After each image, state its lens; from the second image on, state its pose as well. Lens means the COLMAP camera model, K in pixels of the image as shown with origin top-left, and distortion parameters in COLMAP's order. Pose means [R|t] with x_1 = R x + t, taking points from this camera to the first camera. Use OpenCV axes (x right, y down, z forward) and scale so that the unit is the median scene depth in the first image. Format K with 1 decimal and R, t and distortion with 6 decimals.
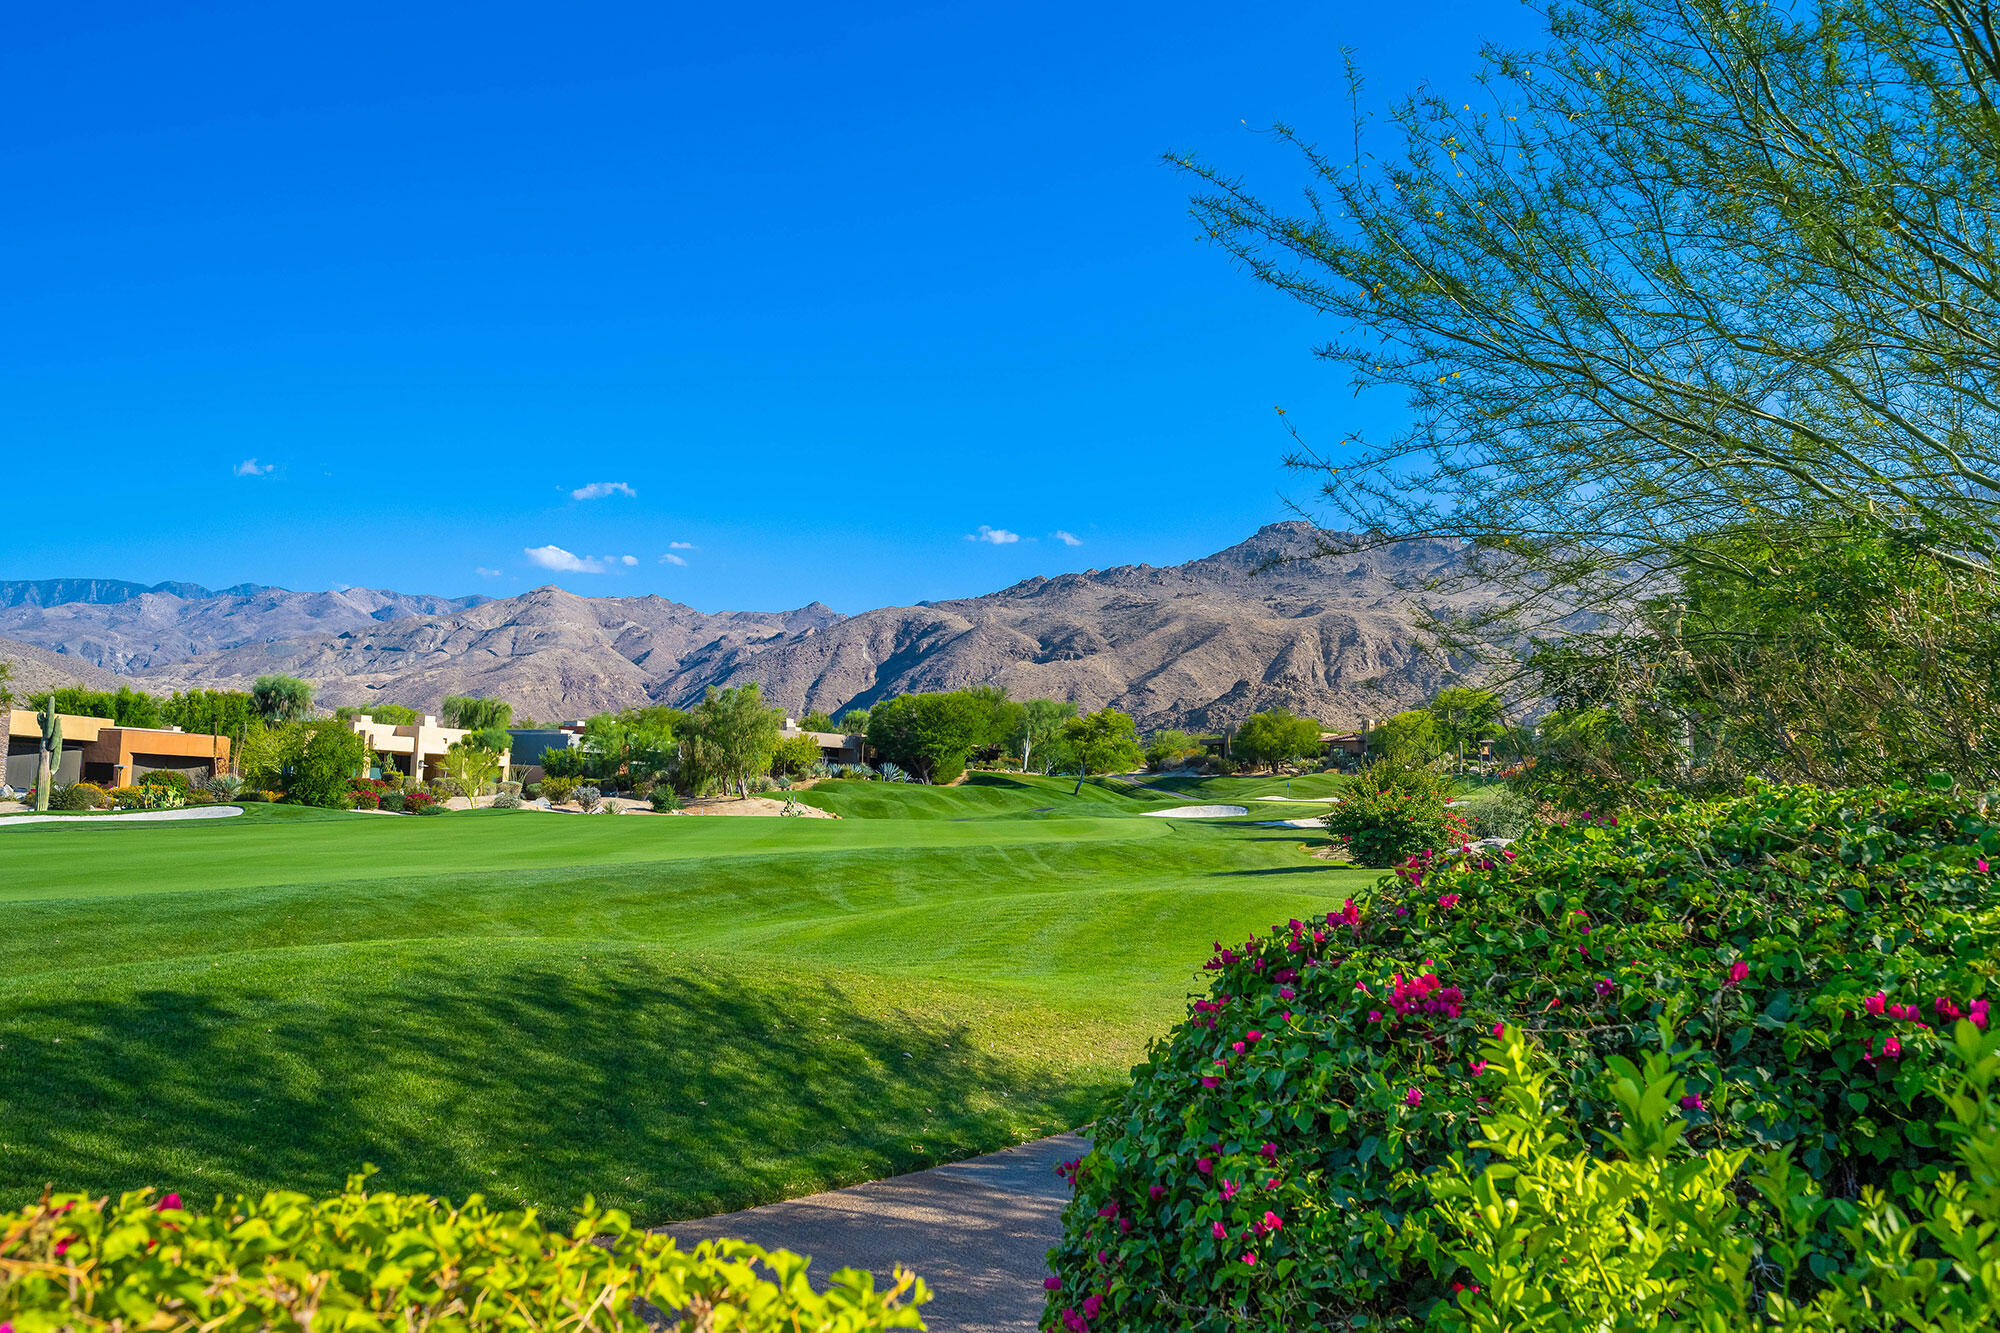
lens RADIAL K [[1667.1, 0, 995.6], [0, 1667.1, 666.6], [0, 0, 1]] dist [-0.015374, -0.001165]
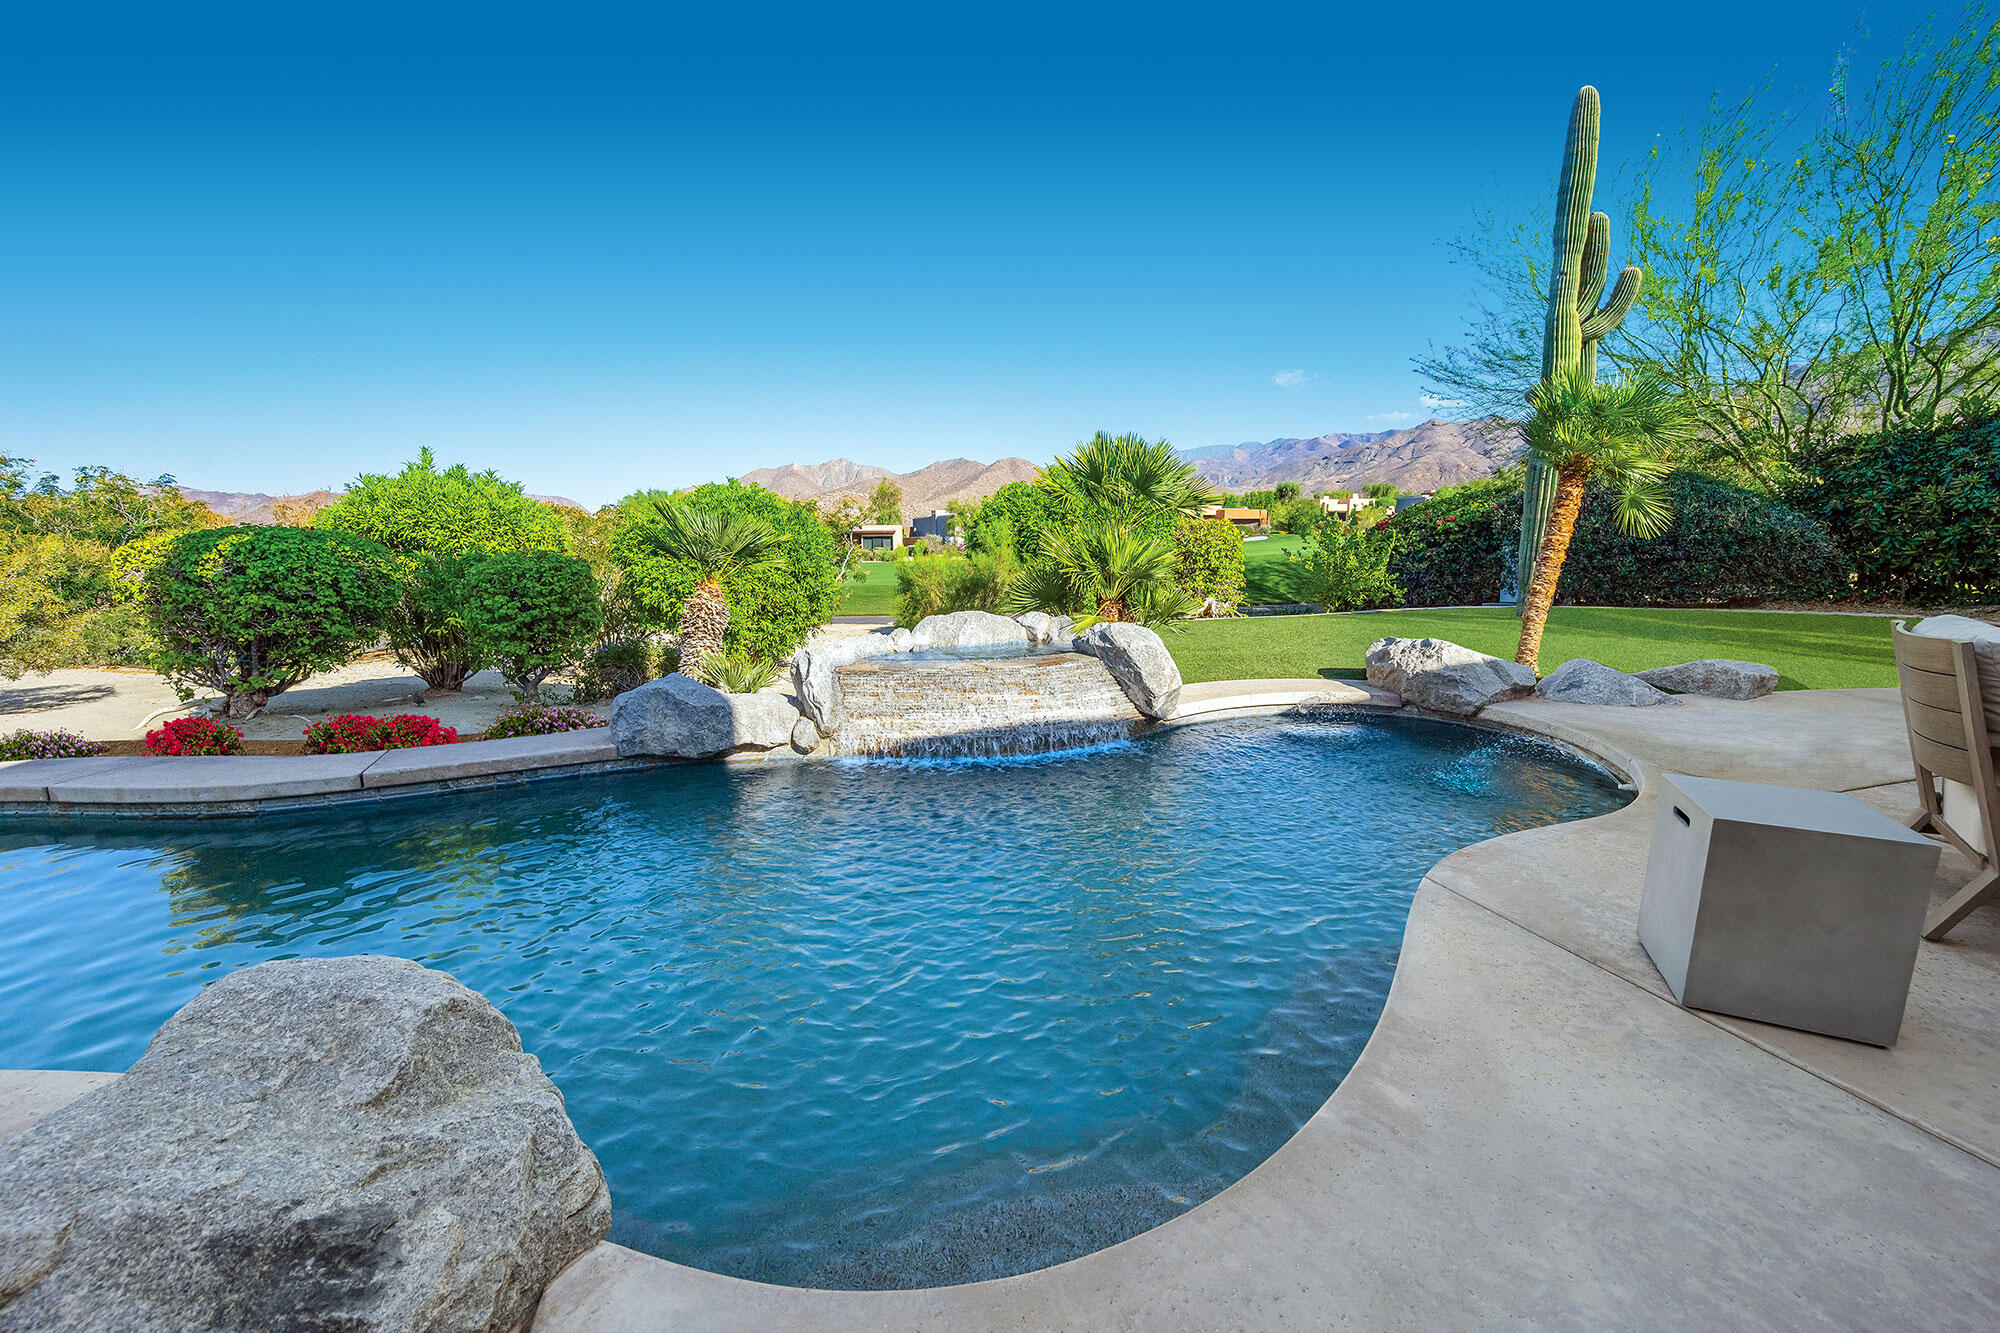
lens RADIAL K [[795.8, 0, 1005.0], [0, 795.8, 664.6], [0, 0, 1]] dist [0.000181, -0.000849]
pose [[0.726109, 0.061971, -0.684781, 0.053476], [0.099856, 0.975867, 0.194195, -0.000145], [0.680290, -0.209386, 0.702398, -0.090891]]
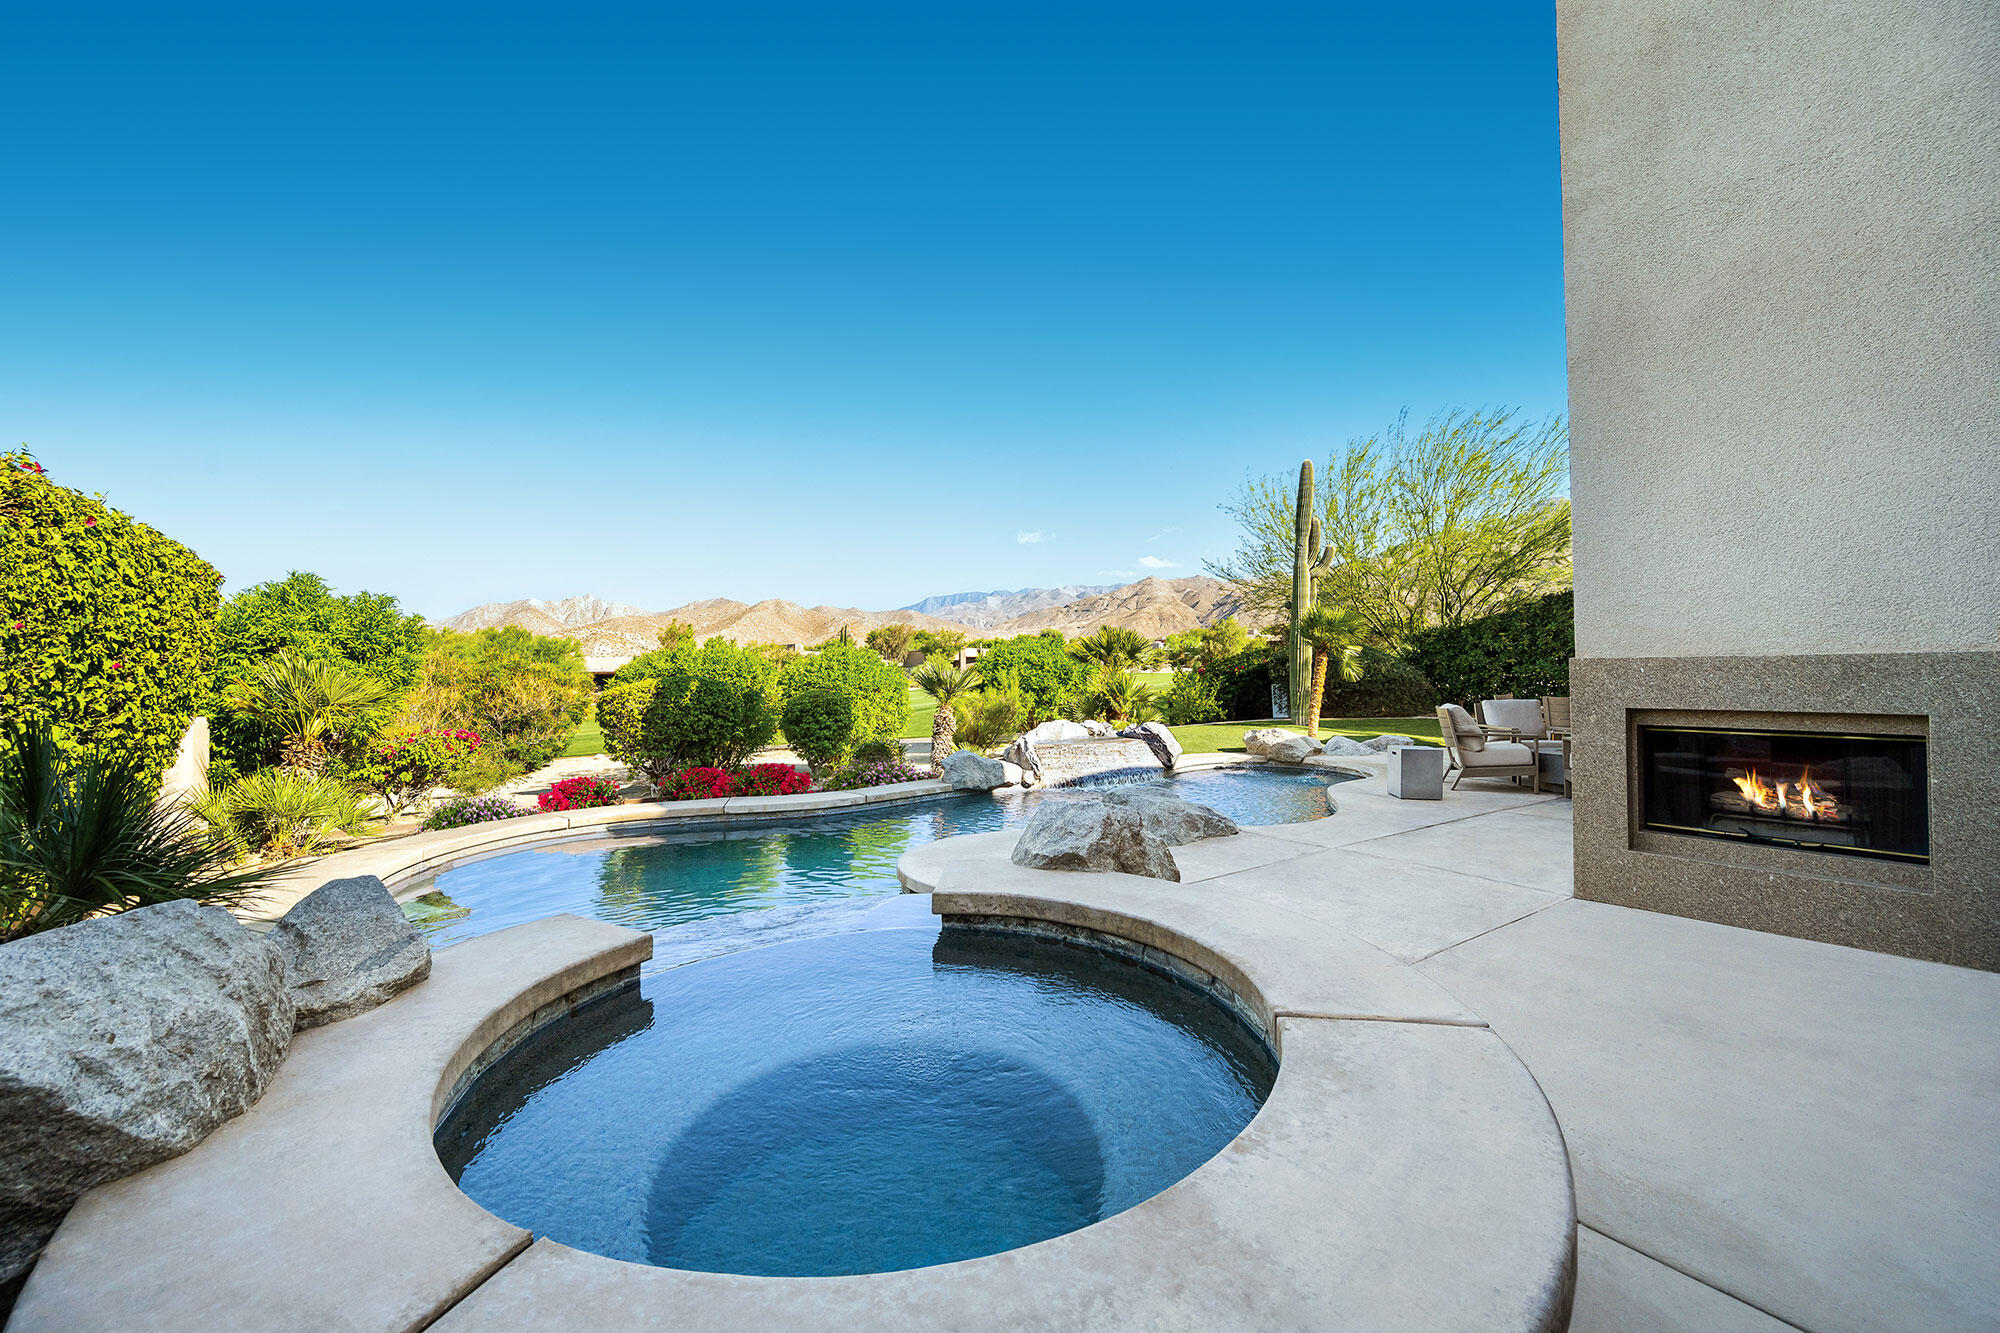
lens RADIAL K [[795.8, 0, 992.1], [0, 795.8, 668.9], [0, 0, 1]] dist [0.000181, -0.000849]
pose [[0.890729, -0.051219, -0.451640, 0.052813], [0.085238, 0.994825, 0.055288, -0.007608], [0.446471, -0.087744, 0.890485, -0.160150]]
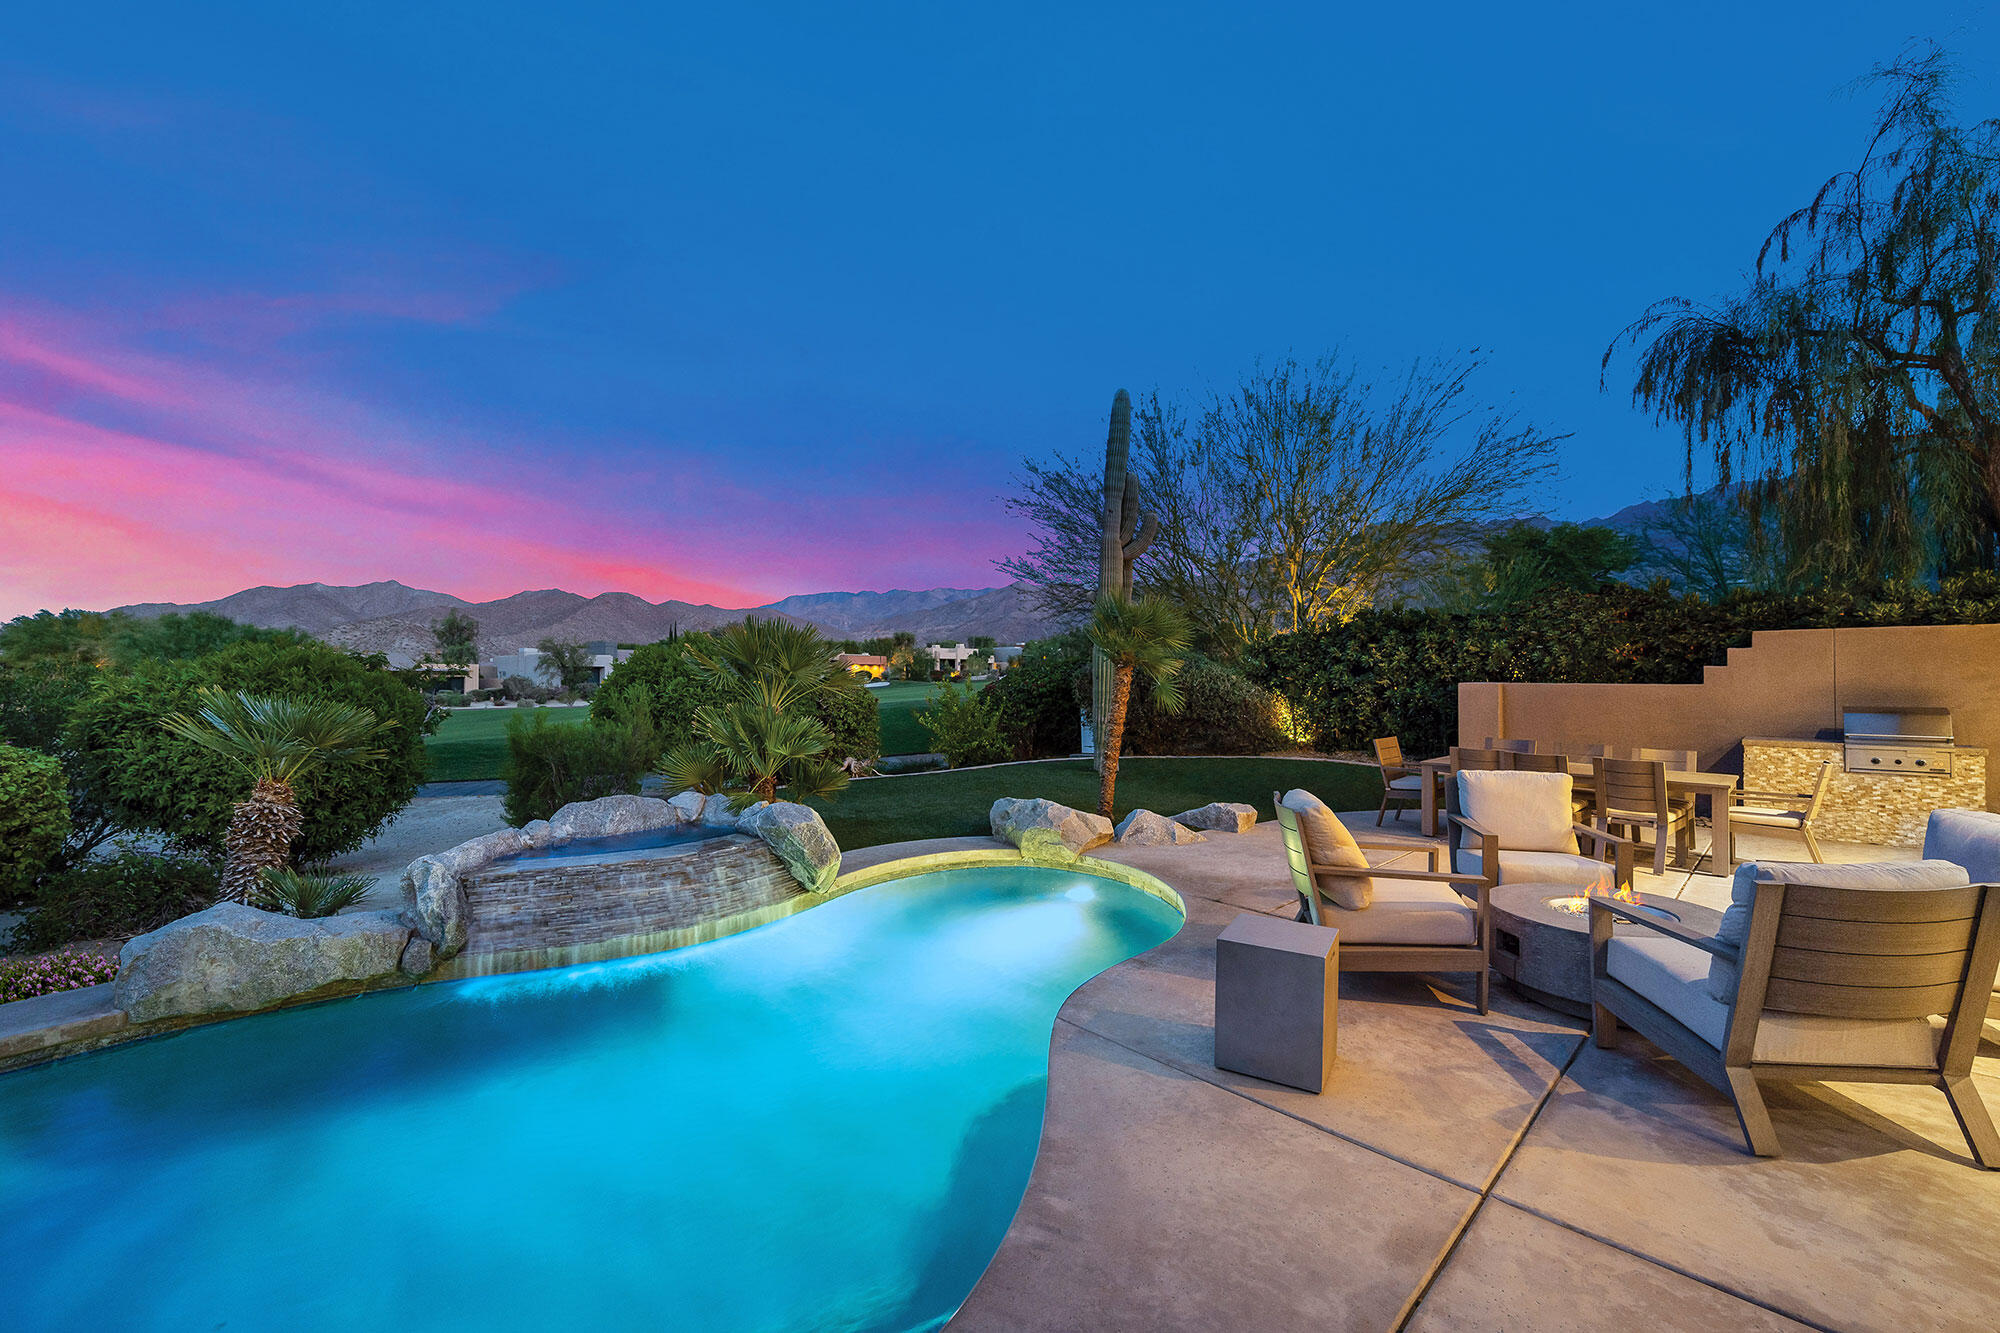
lens RADIAL K [[795.8, 0, 1006.9], [0, 795.8, 666.1], [0, 0, 1]] dist [0.000181, -0.000849]
pose [[0.957267, -0.040089, -0.286414, 0.054282], [0.059807, 0.996379, 0.060428, -0.004072], [0.282955, -0.074975, 0.956198, -0.096590]]
